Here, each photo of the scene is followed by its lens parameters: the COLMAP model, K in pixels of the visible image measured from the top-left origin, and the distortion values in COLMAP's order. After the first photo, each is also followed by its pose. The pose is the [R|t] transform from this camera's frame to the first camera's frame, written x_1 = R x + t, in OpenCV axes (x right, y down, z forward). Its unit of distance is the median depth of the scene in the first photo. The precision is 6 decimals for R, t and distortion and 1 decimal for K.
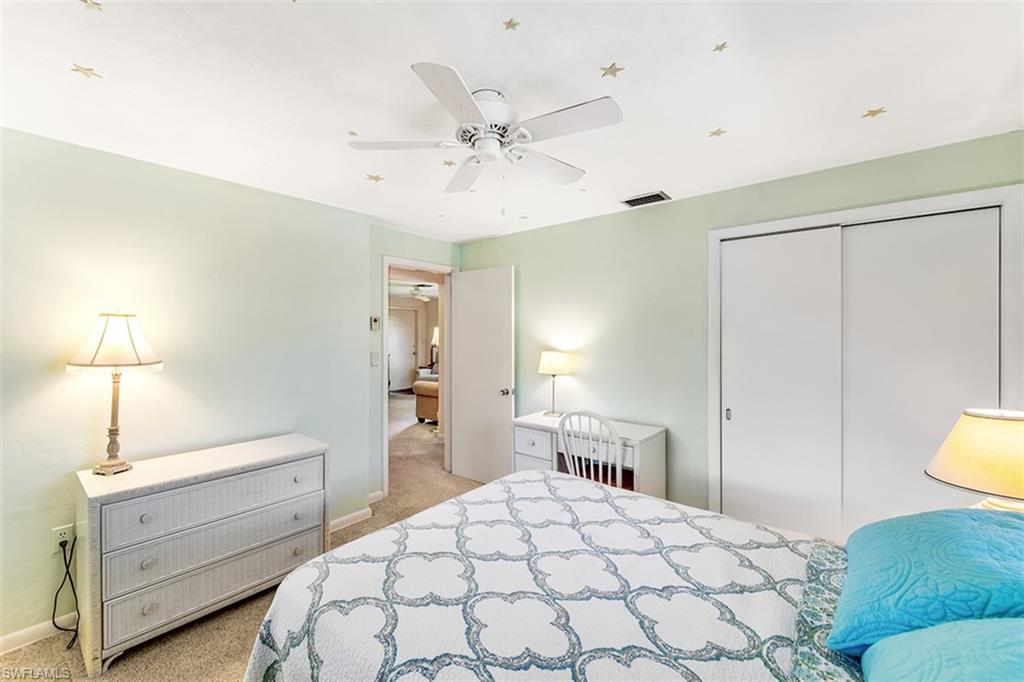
lens RADIAL K [[415.5, 0, 507.0], [0, 415.5, 334.6], [0, 0, 1]] dist [0.001336, -0.000217]
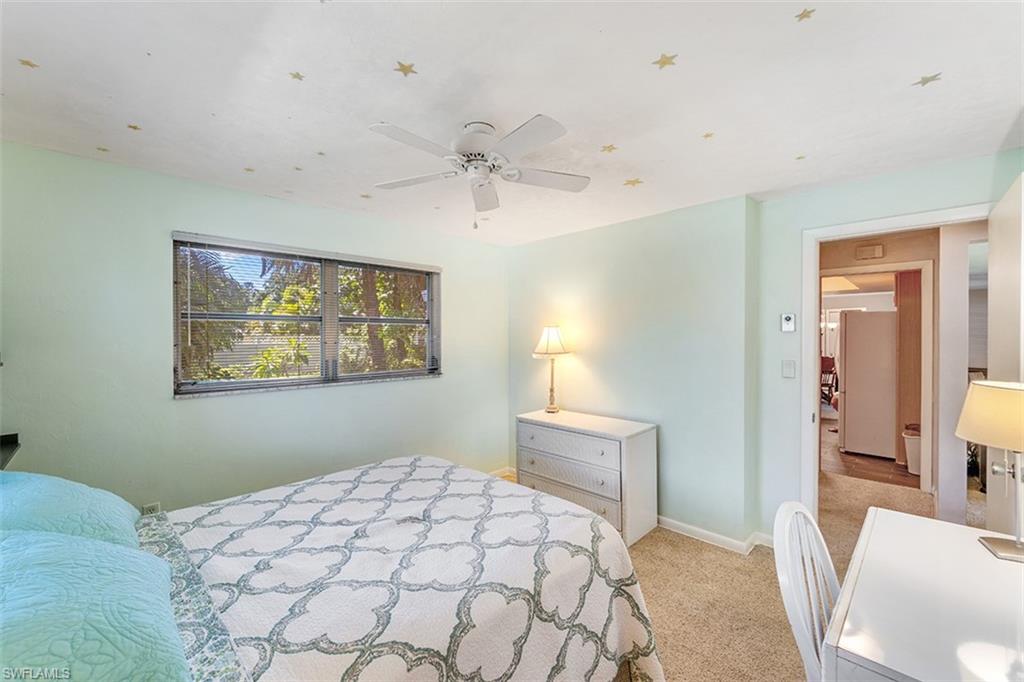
lens RADIAL K [[415.5, 0, 507.0], [0, 415.5, 334.6], [0, 0, 1]] dist [0.001336, -0.000217]
pose [[-0.093765, -0.003443, -0.995588, 0.974724], [-0.000989, 0.999994, -0.003365, -0.002726], [0.995594, 0.000669, -0.093768, 1.069865]]
